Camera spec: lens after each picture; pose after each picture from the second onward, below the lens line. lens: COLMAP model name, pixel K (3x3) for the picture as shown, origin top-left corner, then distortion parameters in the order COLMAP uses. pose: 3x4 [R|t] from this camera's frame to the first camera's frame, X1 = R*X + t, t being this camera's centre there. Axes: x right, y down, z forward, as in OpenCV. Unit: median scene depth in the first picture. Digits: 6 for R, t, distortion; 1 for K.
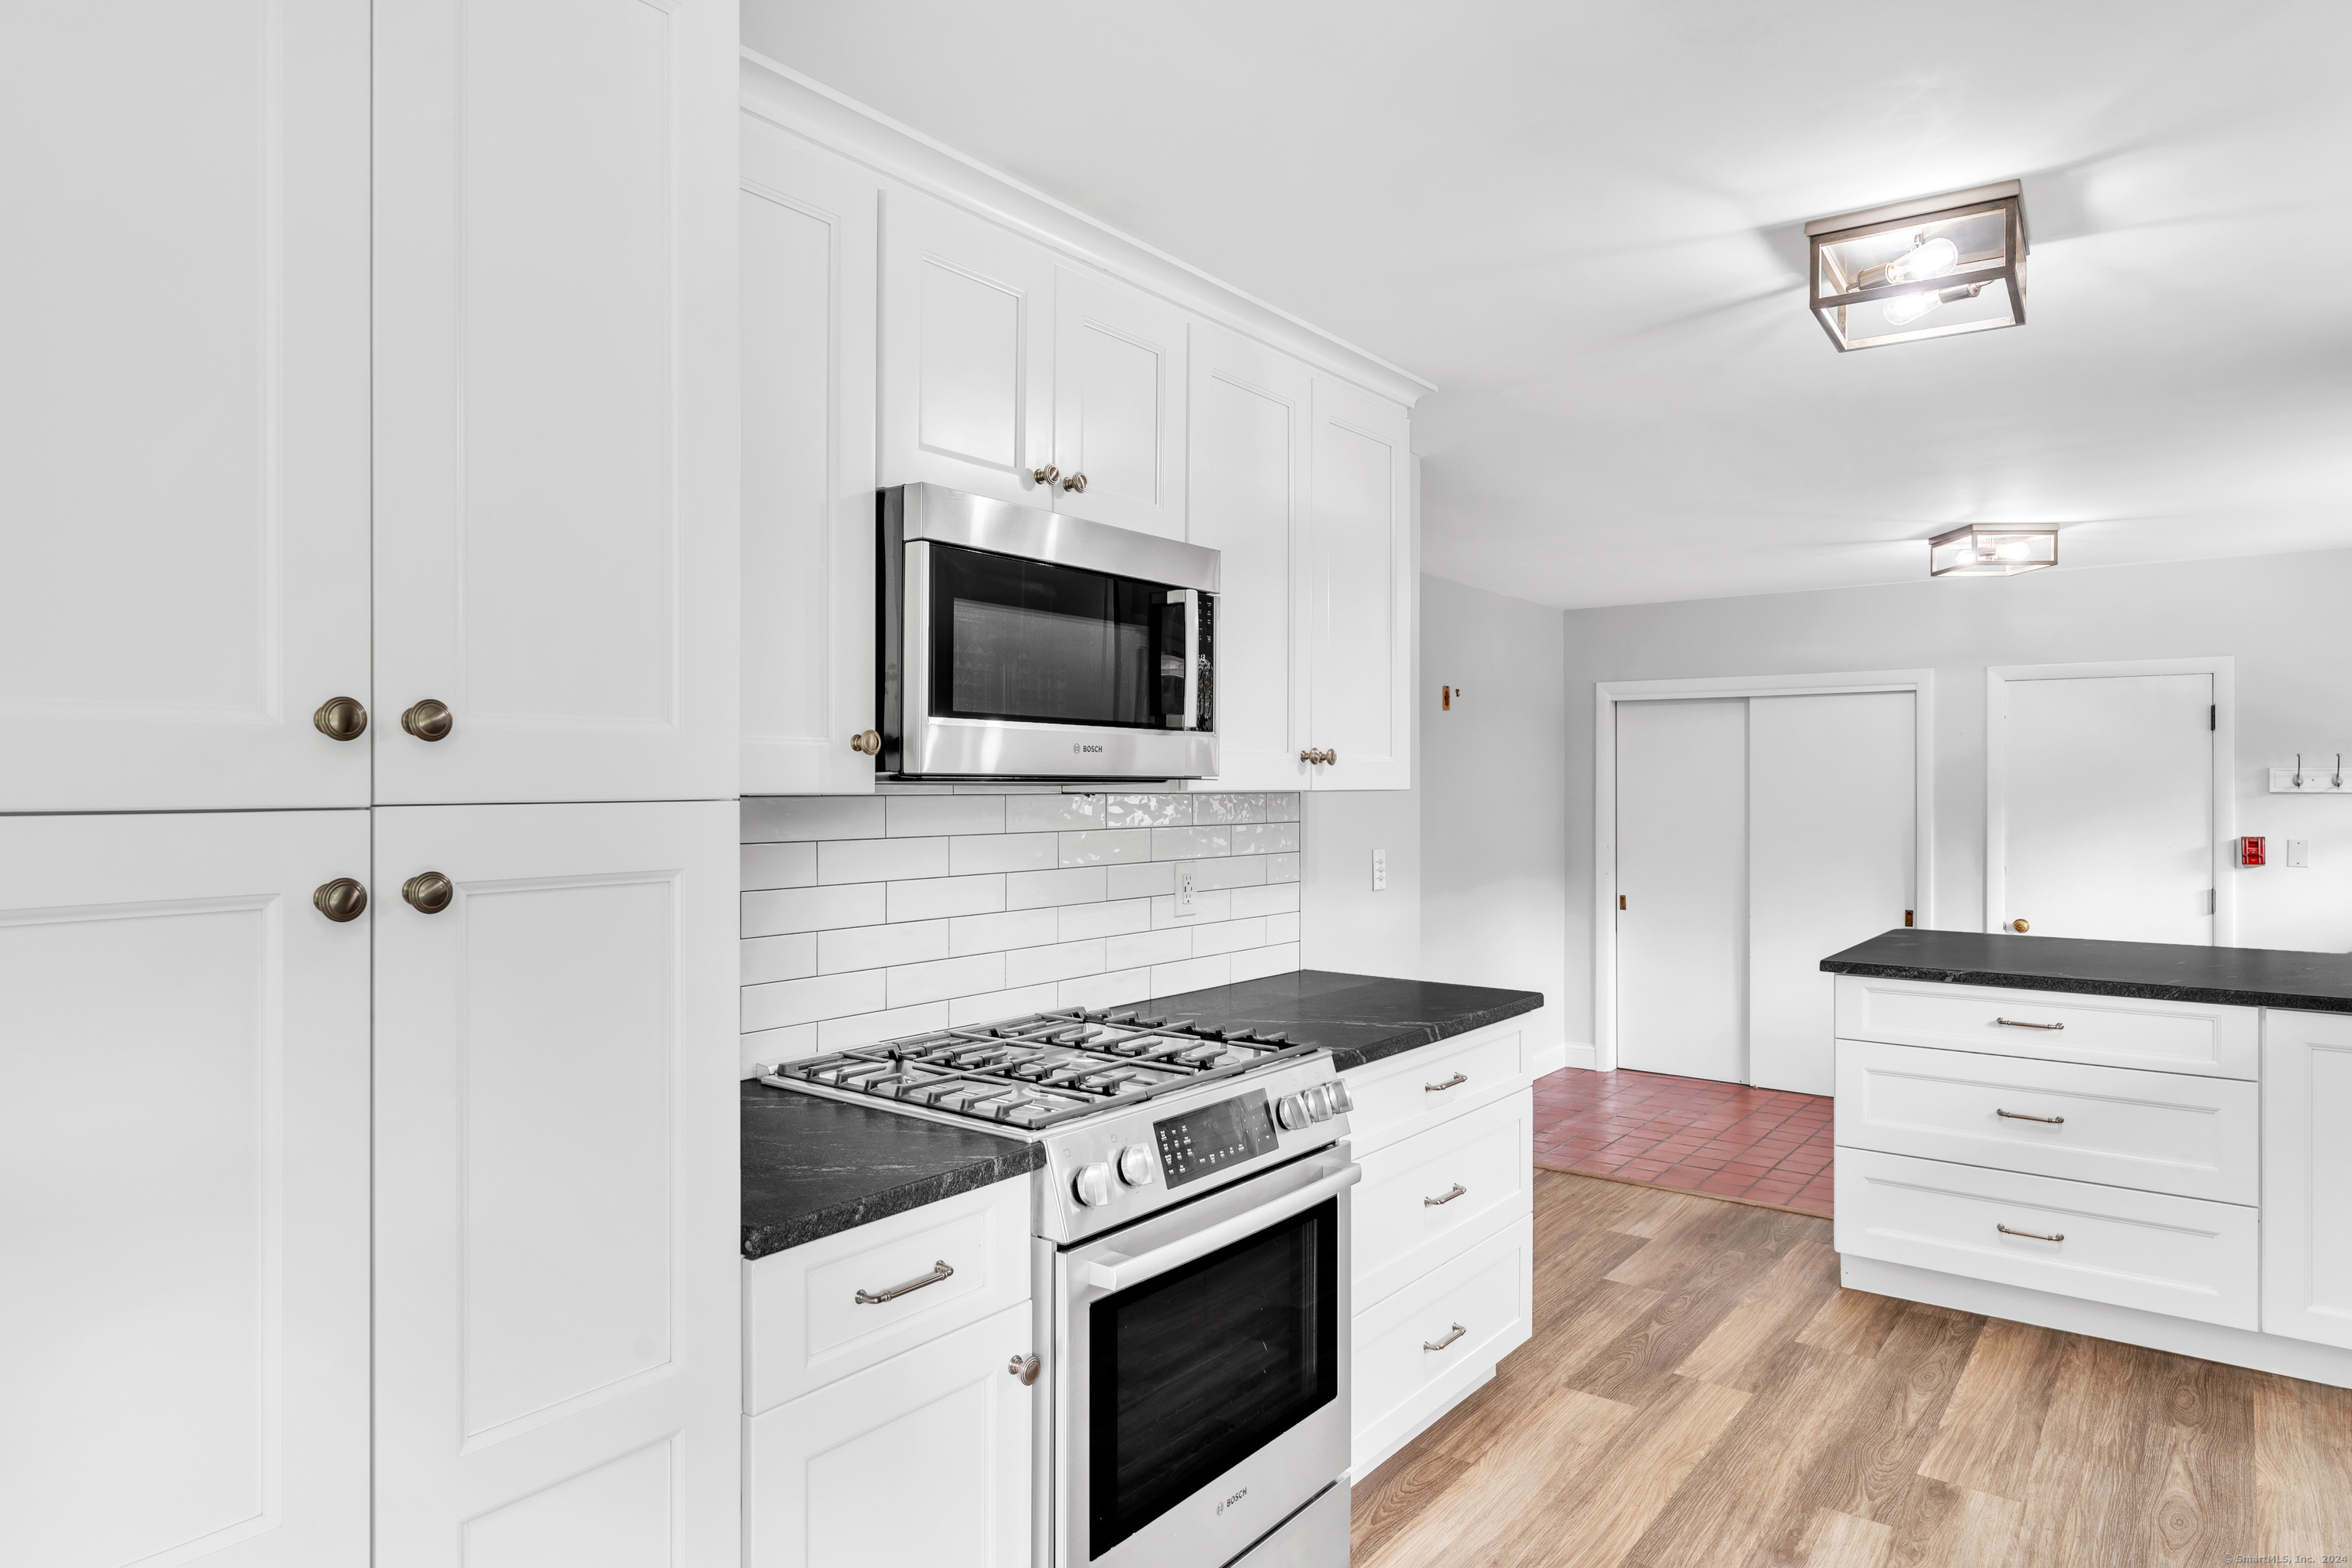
lens RADIAL K [[1373.1, 0, 1152.6], [0, 1373.1, 794.4], [0, 0, 1]] dist [-0.016096, -0.000005]
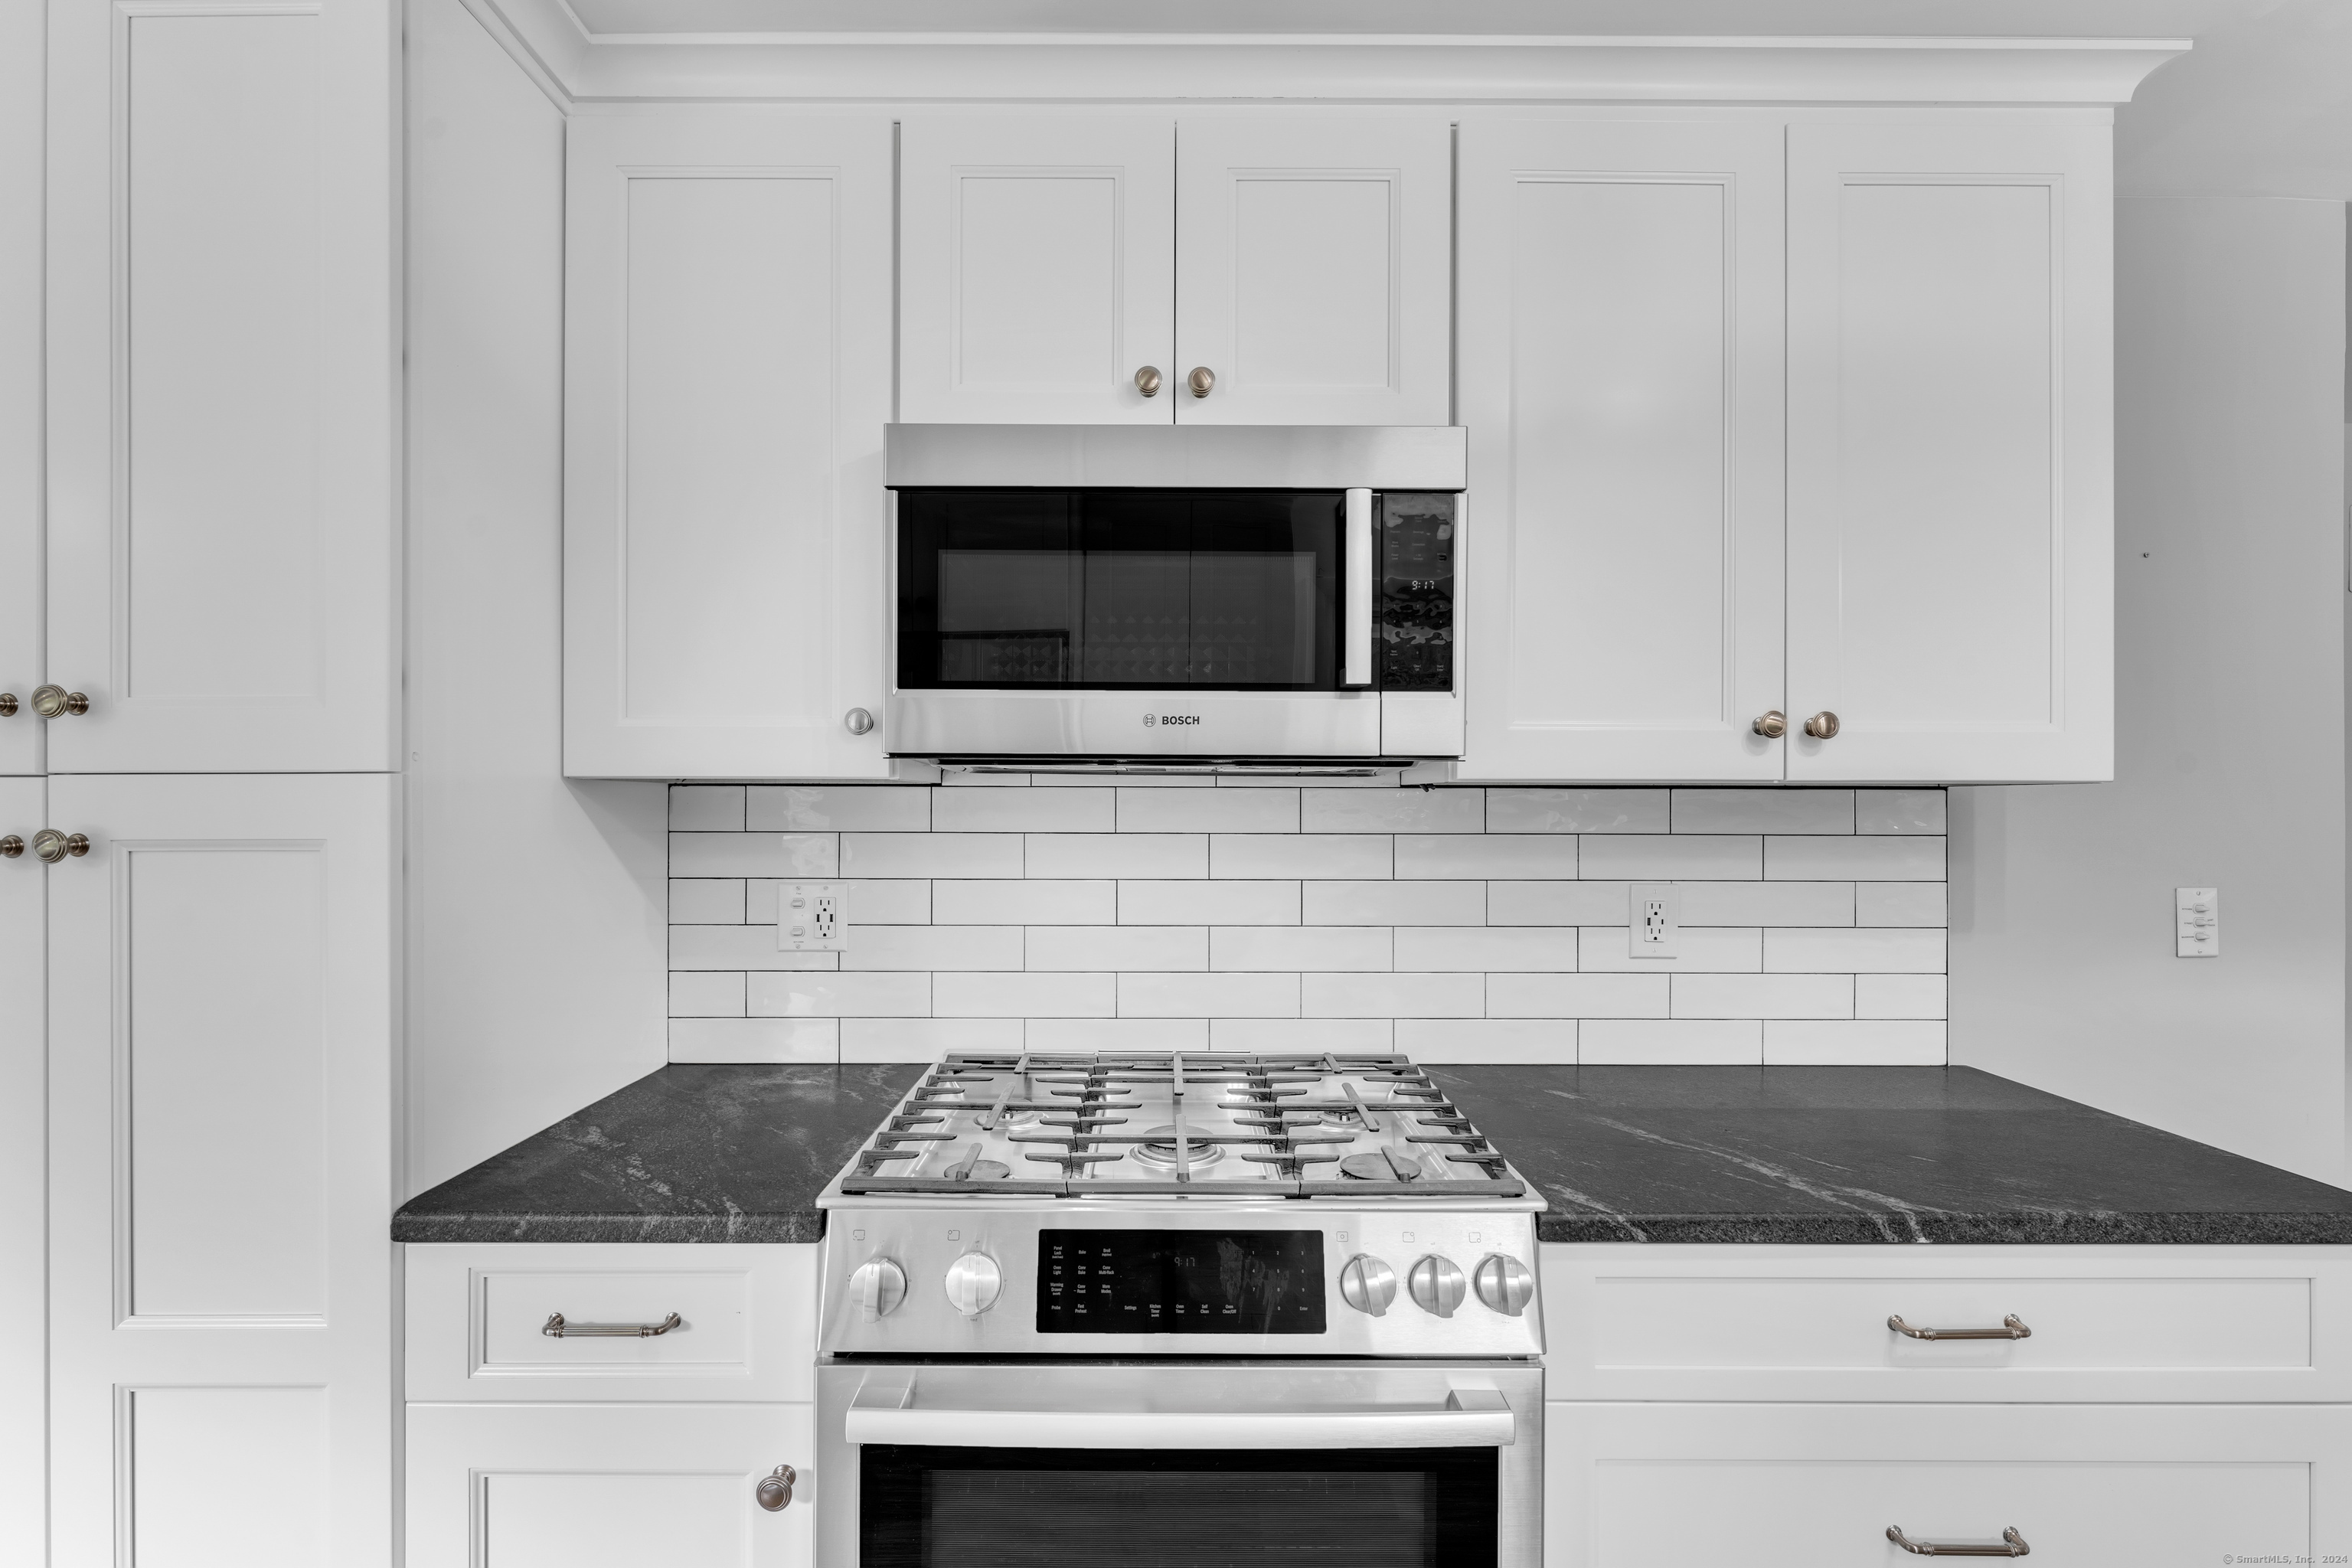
lens RADIAL K [[1094.9, 0, 1166.0], [0, 1094.9, 795.1], [0, 0, 1]] dist [0.002603, -0.000727]
pose [[0.624576, -0.002924, -0.780958, 0.421478], [-0.008381, 0.999910, -0.010446, 0.014962], [0.780919, 0.013069, 0.624496, 0.594197]]
